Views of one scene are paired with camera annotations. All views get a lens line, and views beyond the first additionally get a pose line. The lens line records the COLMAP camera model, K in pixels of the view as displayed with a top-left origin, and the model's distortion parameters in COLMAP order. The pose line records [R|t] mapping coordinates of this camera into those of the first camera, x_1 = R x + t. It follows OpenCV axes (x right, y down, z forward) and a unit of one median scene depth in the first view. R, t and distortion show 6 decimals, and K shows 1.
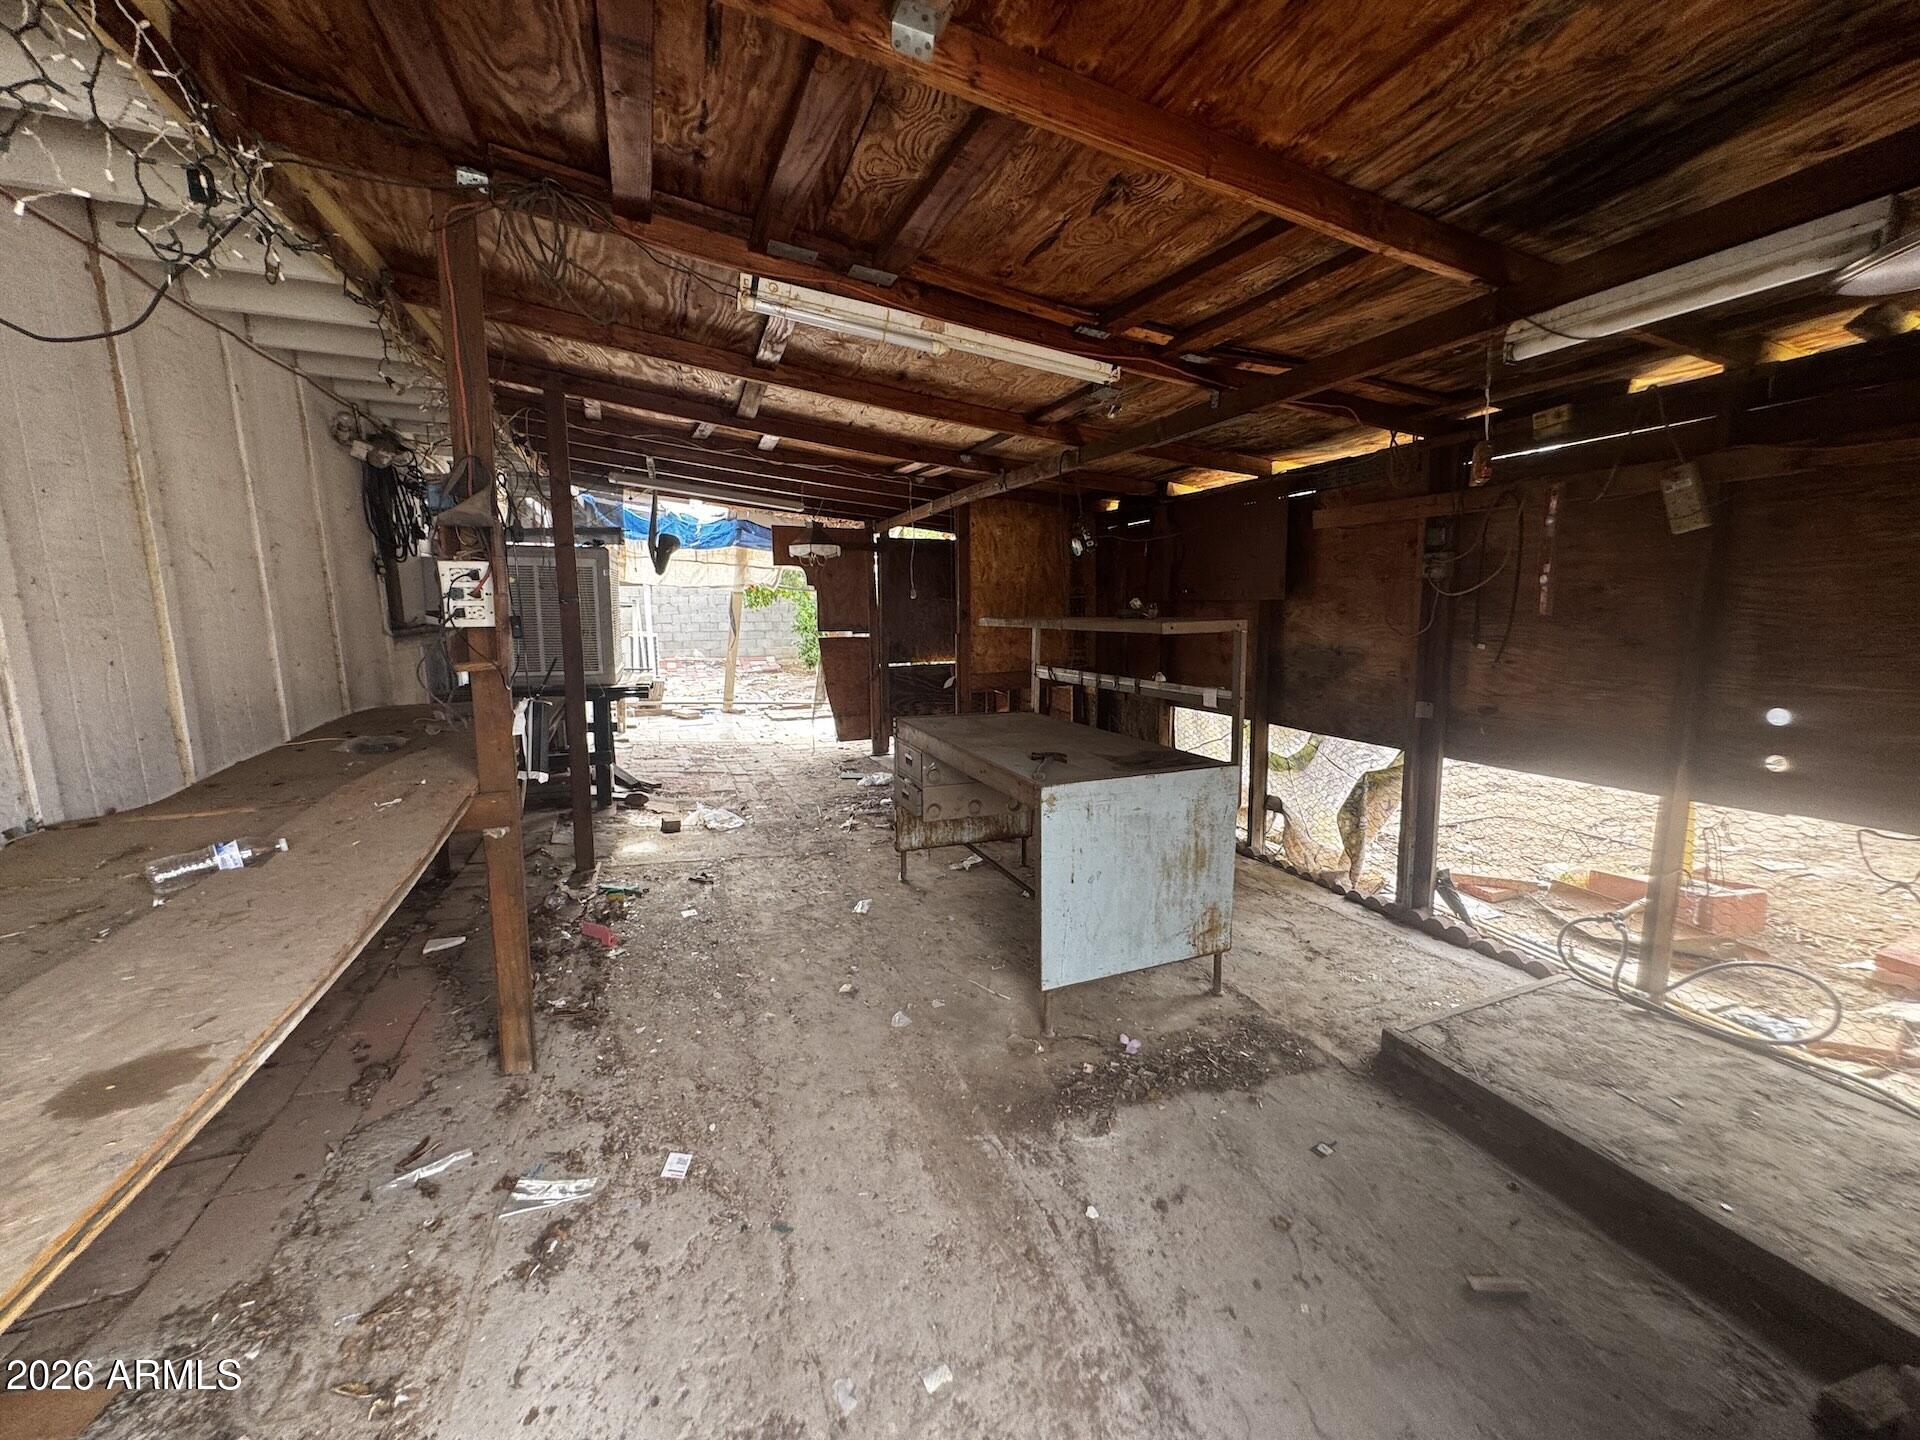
lens RADIAL K [[766.2, 0, 957.5], [0, 766.2, 718.9], [0, 0, 1]] dist [-0.000817, 0.000444]
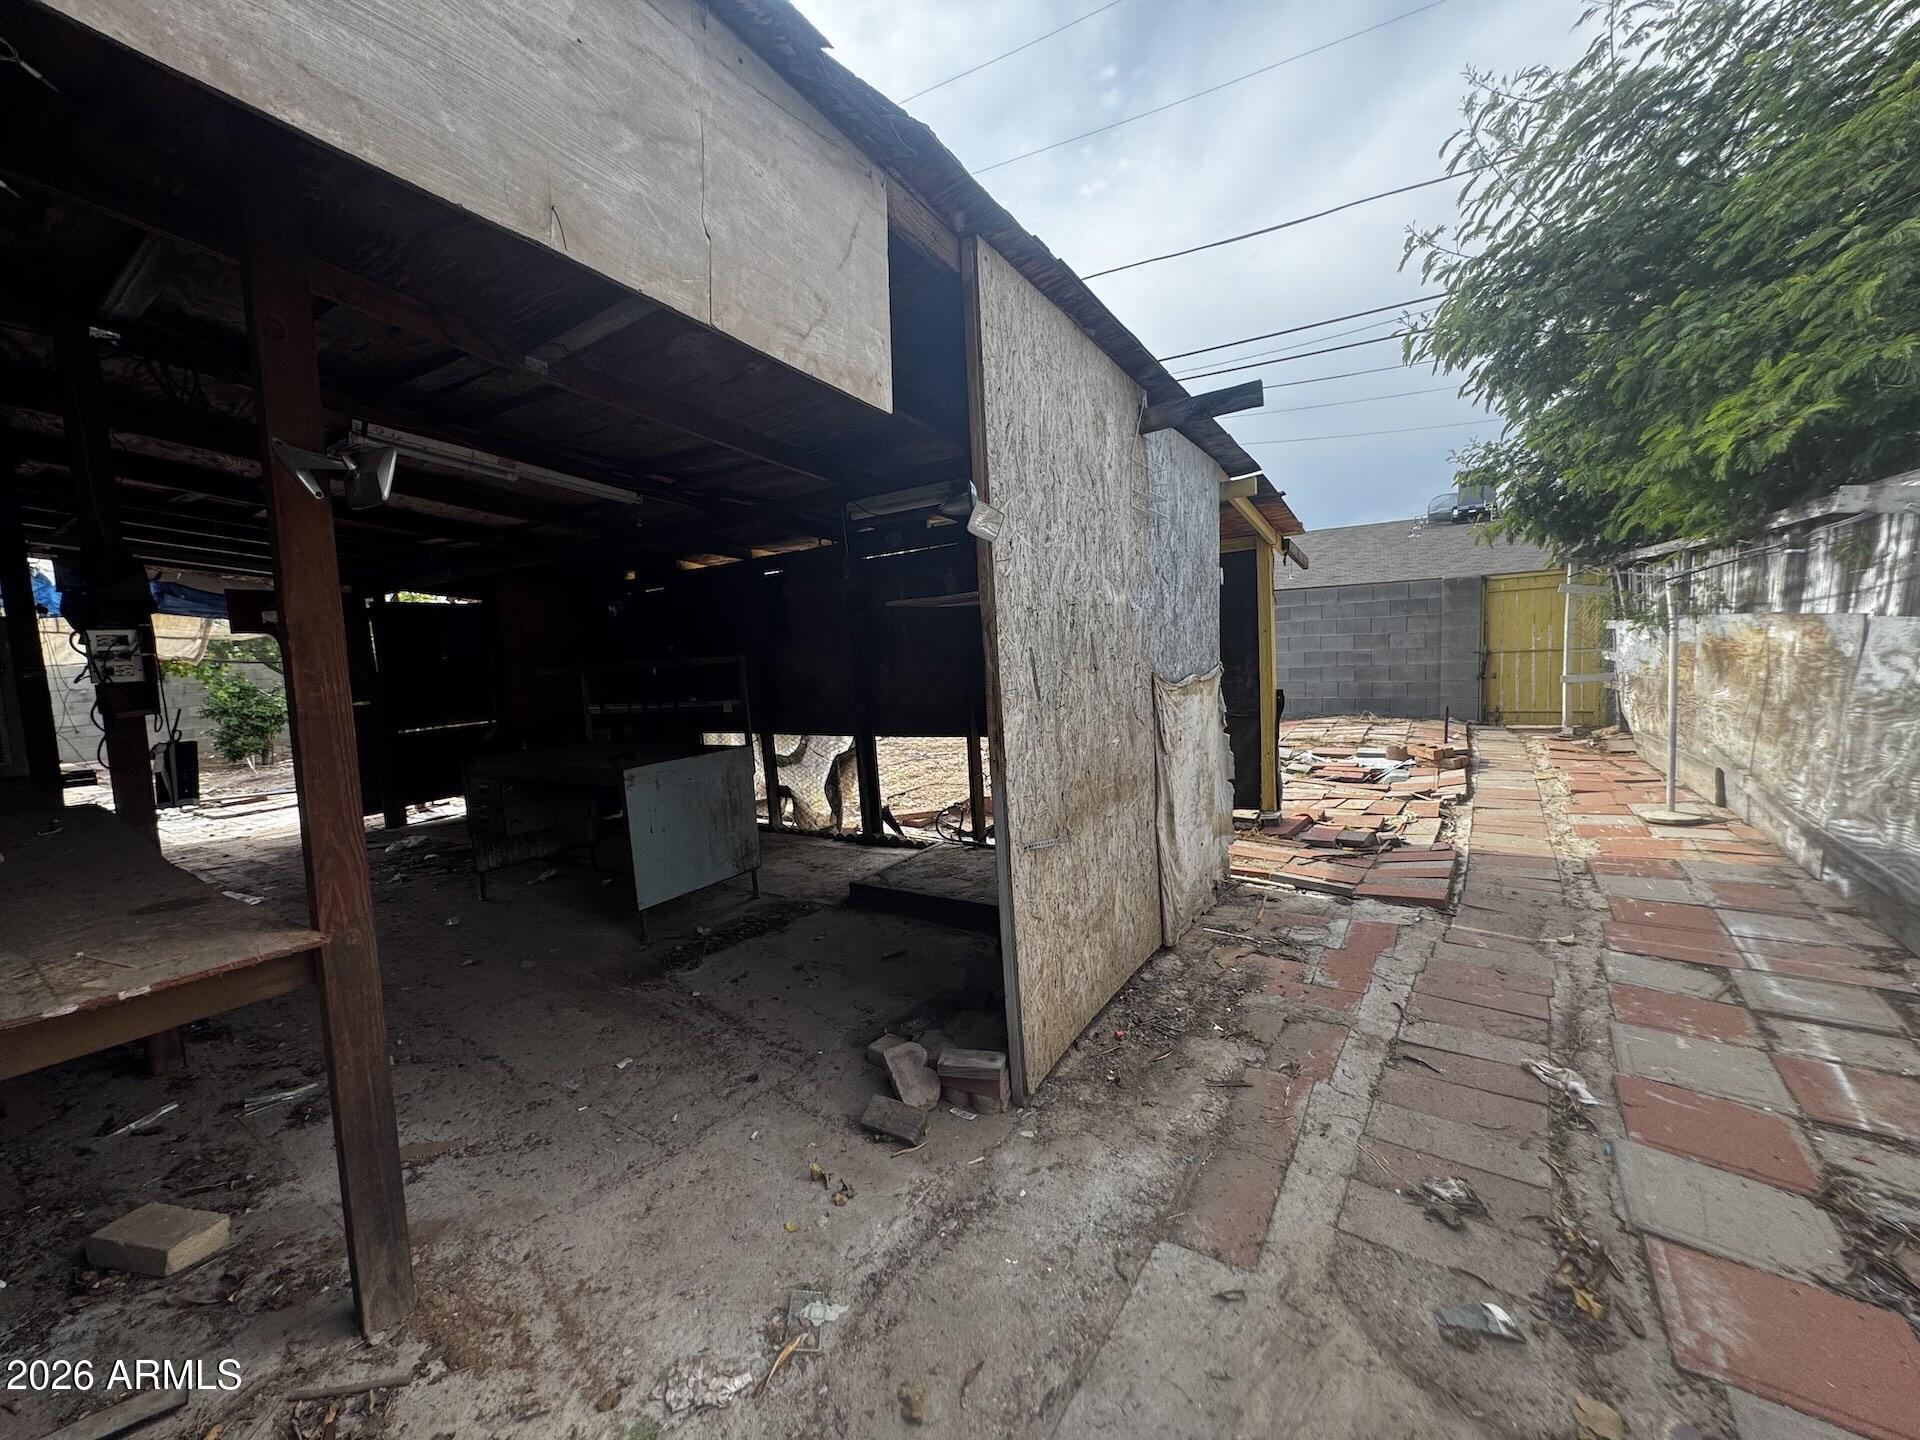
lens RADIAL K [[766.2, 0, 957.5], [0, 766.2, 718.9], [0, 0, 1]] dist [-0.000817, 0.000444]
pose [[0.816426, -0.092673, 0.569965, -0.150402], [0.135292, 0.990263, -0.032784, 0.096091], [-0.561378, 0.103877, 0.821014, -0.452770]]
